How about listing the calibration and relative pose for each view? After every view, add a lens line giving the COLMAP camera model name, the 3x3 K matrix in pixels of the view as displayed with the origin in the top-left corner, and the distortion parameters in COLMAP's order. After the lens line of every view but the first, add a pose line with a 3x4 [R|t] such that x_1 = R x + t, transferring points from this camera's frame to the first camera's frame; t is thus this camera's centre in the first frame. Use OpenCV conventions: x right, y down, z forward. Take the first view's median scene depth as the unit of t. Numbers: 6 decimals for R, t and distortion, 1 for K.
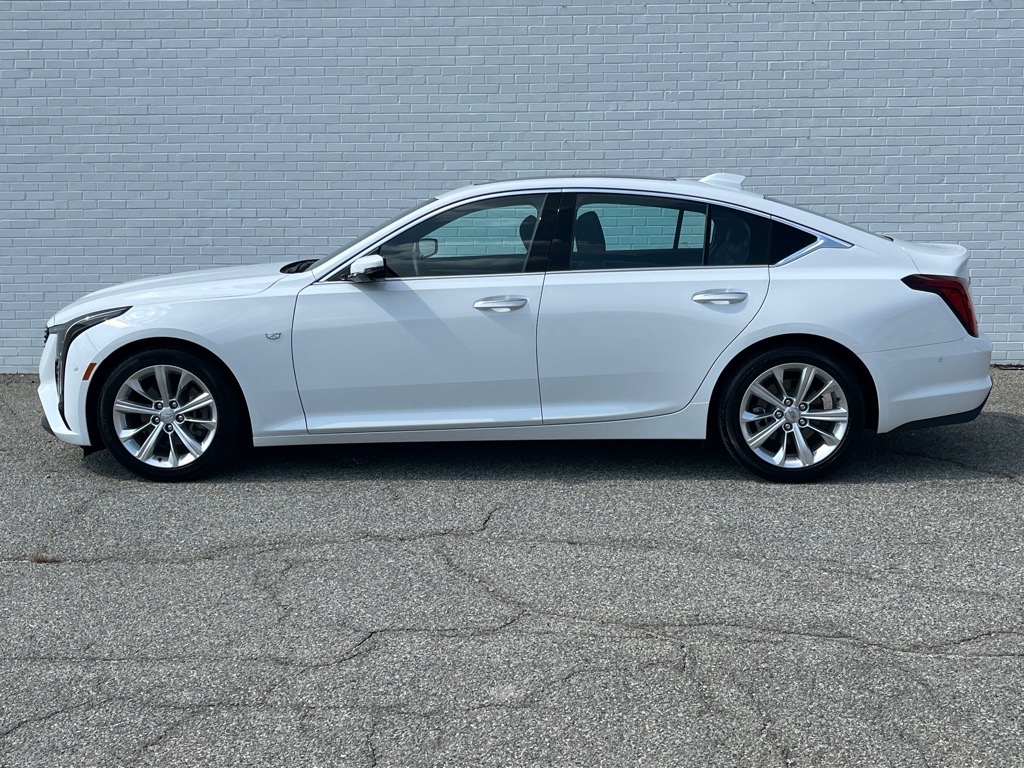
lens RADIAL K [[1257.8, 0, 512.0], [0, 1257.8, 382.8], [0, 0, 1]] dist [0.071803, 0.000000]
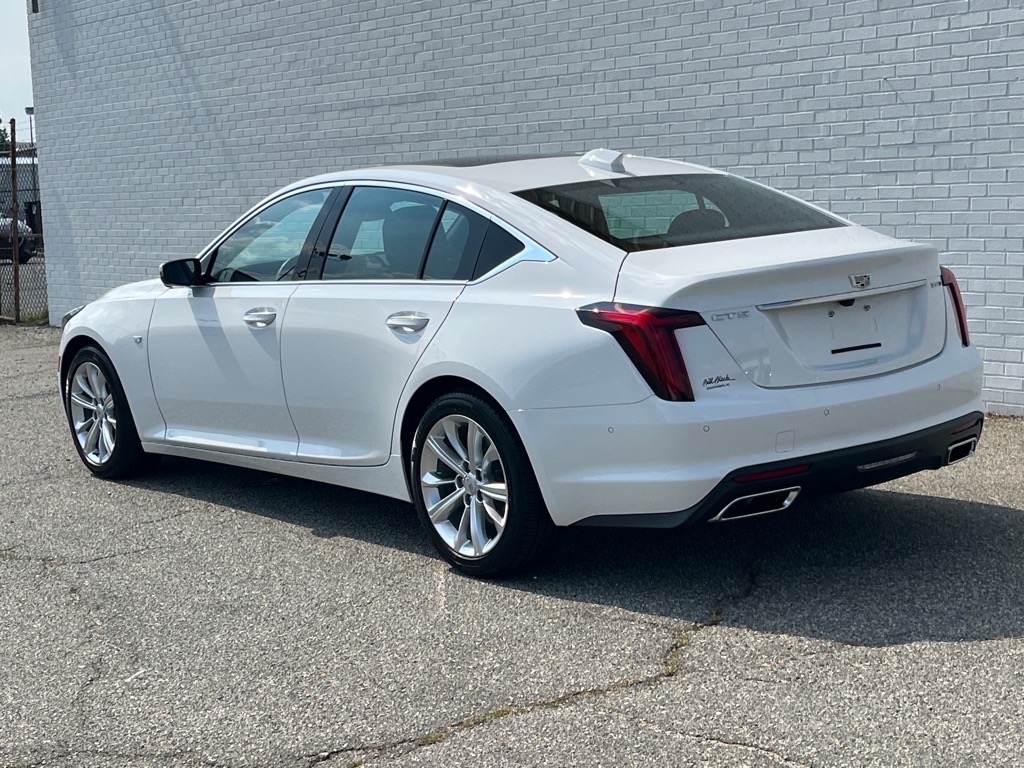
lens RADIAL K [[1606.0, 0, 512.1], [0, 1606.0, 384.4], [0, 0, 1]] dist [0.086012, 0.000000]
pose [[0.676989, 0.074279, -0.732235, 0.912909], [-0.062670, 0.997099, 0.043204, -0.074481], [0.733320, 0.016641, 0.679680, 0.368123]]
